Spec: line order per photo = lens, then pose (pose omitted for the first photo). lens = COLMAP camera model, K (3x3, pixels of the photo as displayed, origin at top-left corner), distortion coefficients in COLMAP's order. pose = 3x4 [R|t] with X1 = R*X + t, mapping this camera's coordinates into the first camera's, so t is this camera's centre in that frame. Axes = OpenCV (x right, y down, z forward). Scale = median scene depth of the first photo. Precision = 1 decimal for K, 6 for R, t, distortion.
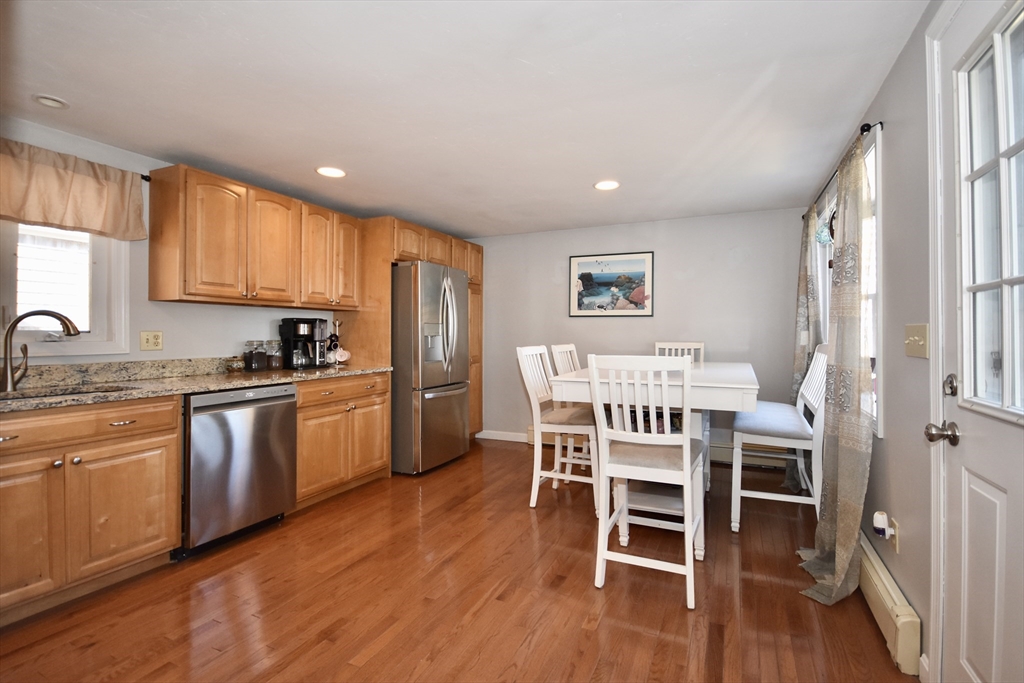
lens RADIAL K [[465.7, 0, 538.3], [0, 465.7, 331.5], [0, 0, 1]] dist [-0.000622, -0.010627]
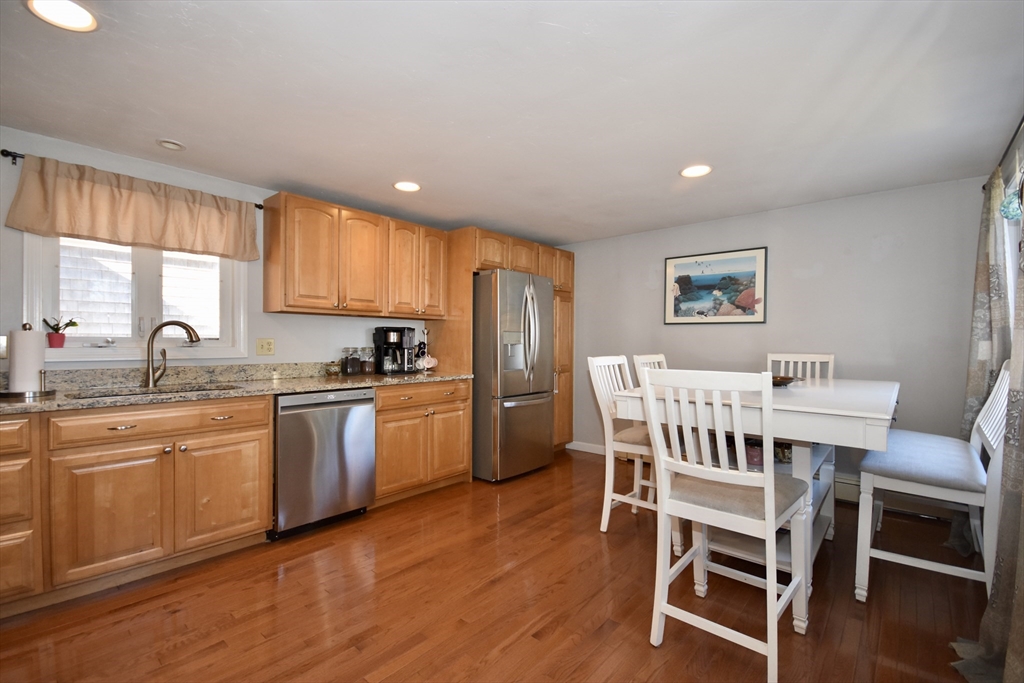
lens RADIAL K [[450.8, 0, 514.4], [0, 450.8, 343.5], [0, 0, 1]] dist [0.000145, -0.008065]
pose [[0.950088, 0.006085, -0.311924, 0.094938], [-0.003897, 0.999963, 0.007638, 0.000597], [0.311959, -0.006041, 0.950076, 0.105002]]
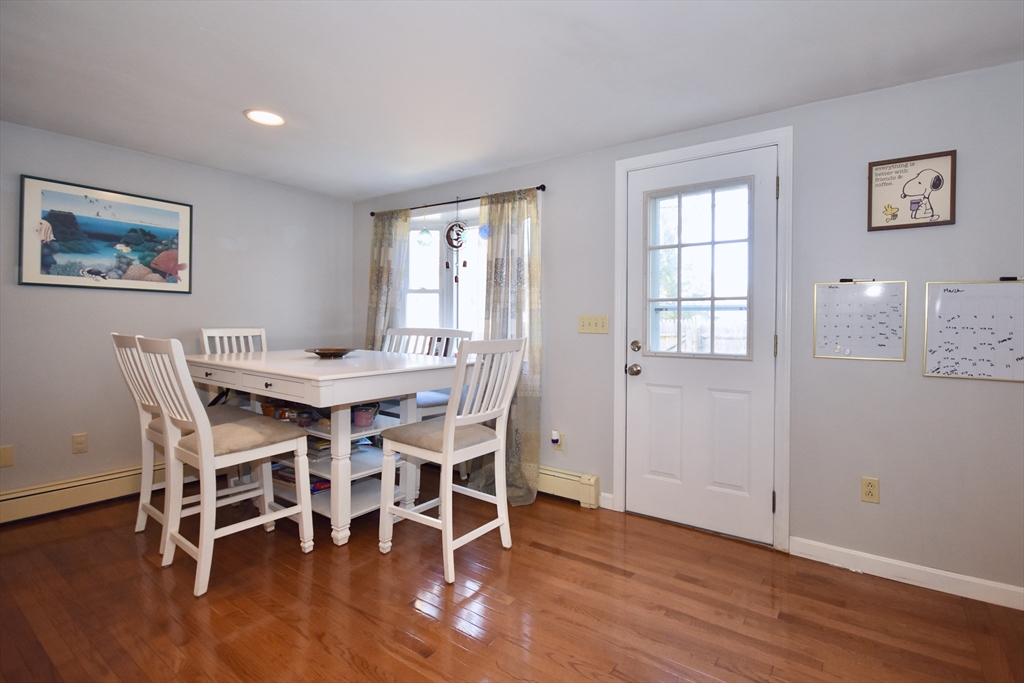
lens RADIAL K [[479.6, 0, 549.5], [0, 479.6, 323.9], [0, 0, 1]] dist [0.000475, -0.000196]
pose [[0.191287, -0.003371, 0.981528, -0.546769], [-0.011996, 0.999911, 0.005772, 0.005901], [-0.981461, -0.012879, 0.191229, 0.423993]]
